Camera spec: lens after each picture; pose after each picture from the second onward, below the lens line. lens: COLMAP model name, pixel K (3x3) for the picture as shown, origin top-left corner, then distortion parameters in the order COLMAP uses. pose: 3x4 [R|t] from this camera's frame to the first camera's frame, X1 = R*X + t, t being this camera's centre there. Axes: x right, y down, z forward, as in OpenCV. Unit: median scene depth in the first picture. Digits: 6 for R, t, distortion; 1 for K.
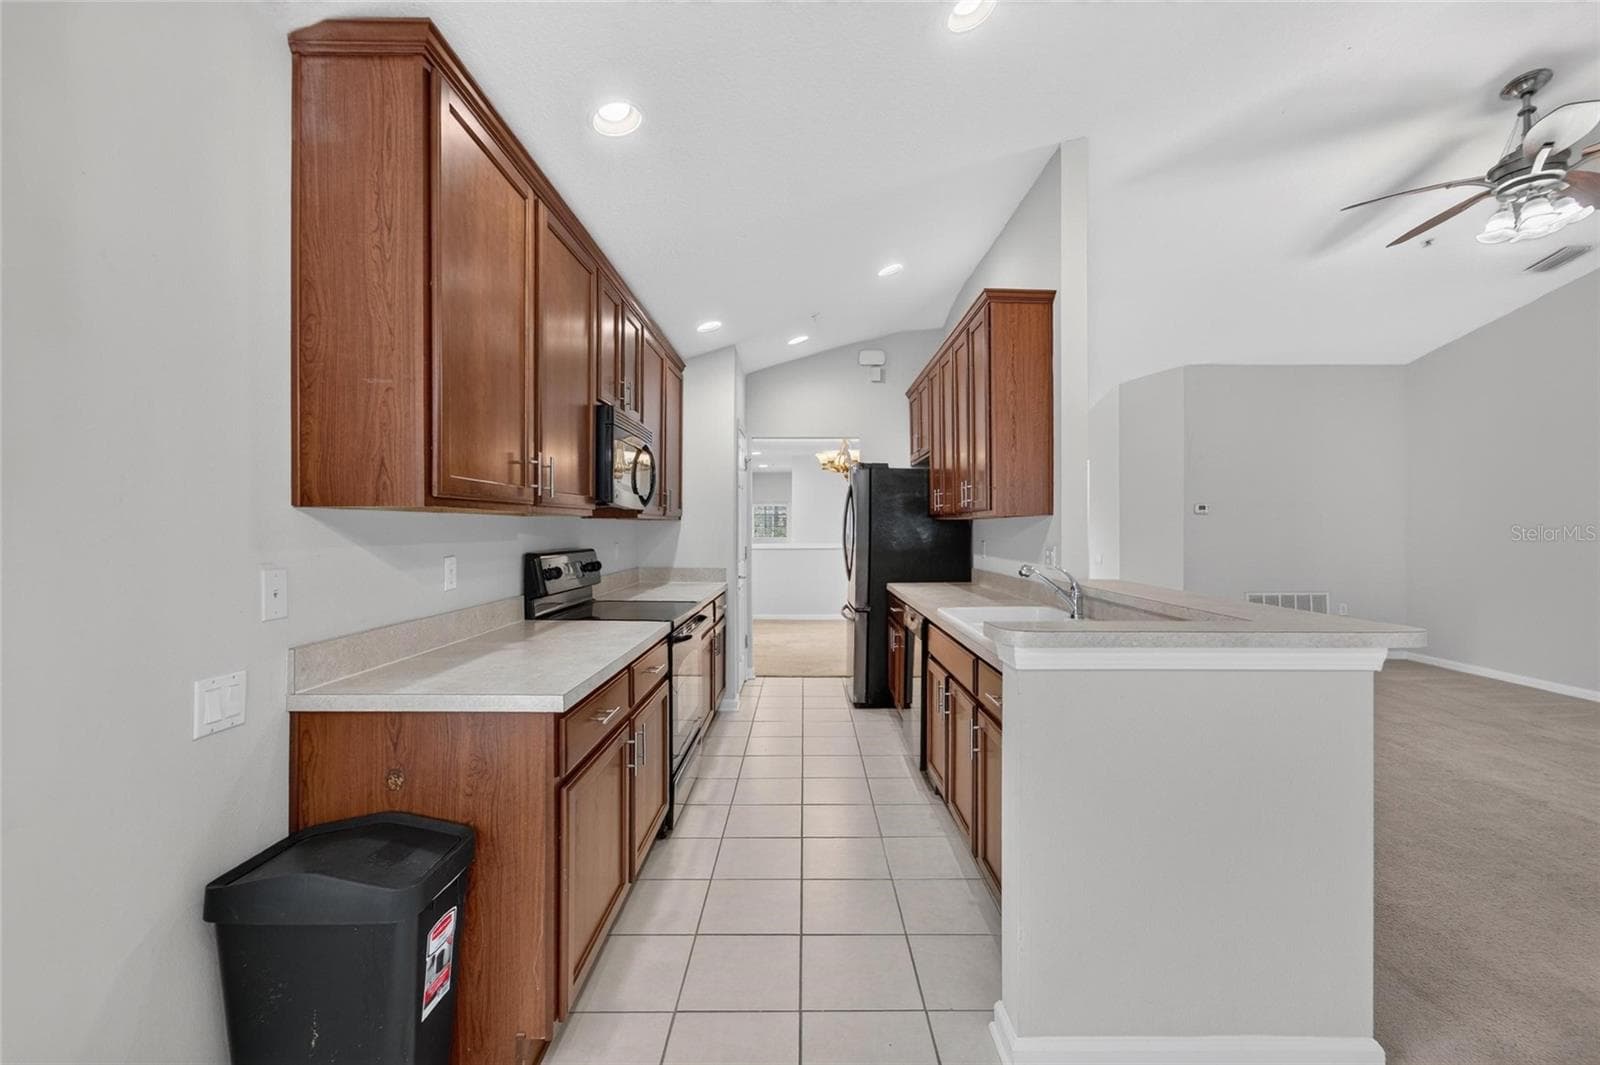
lens RADIAL K [[674.1, 0, 813.3], [0, 674.1, 535.7], [0, 0, 1]] dist [0.013750, 0.000166]
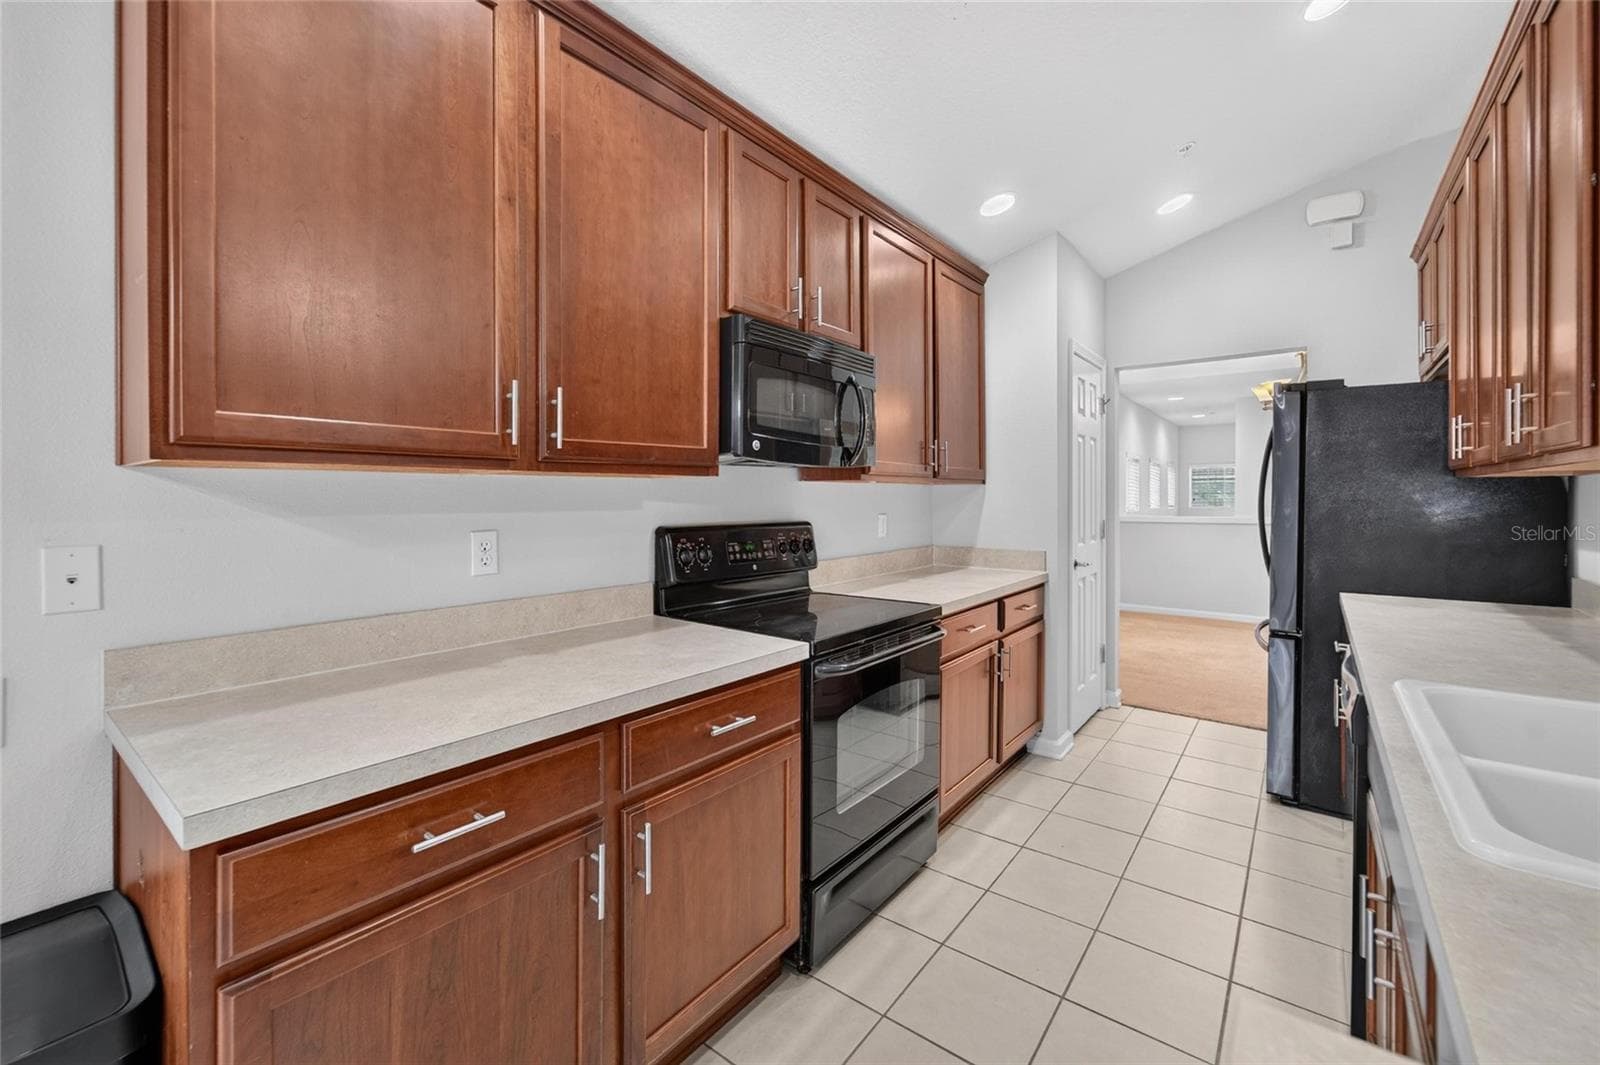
lens RADIAL K [[683.3, 0, 803.2], [0, 683.3, 503.0], [0, 0, 1]] dist [0.024585, 0.000134]
pose [[0.795633, 0.004222, -0.605764, 0.102347], [-0.007236, 0.999971, -0.002535, 0.000008], [0.605736, 0.006400, 0.795640, 0.275182]]
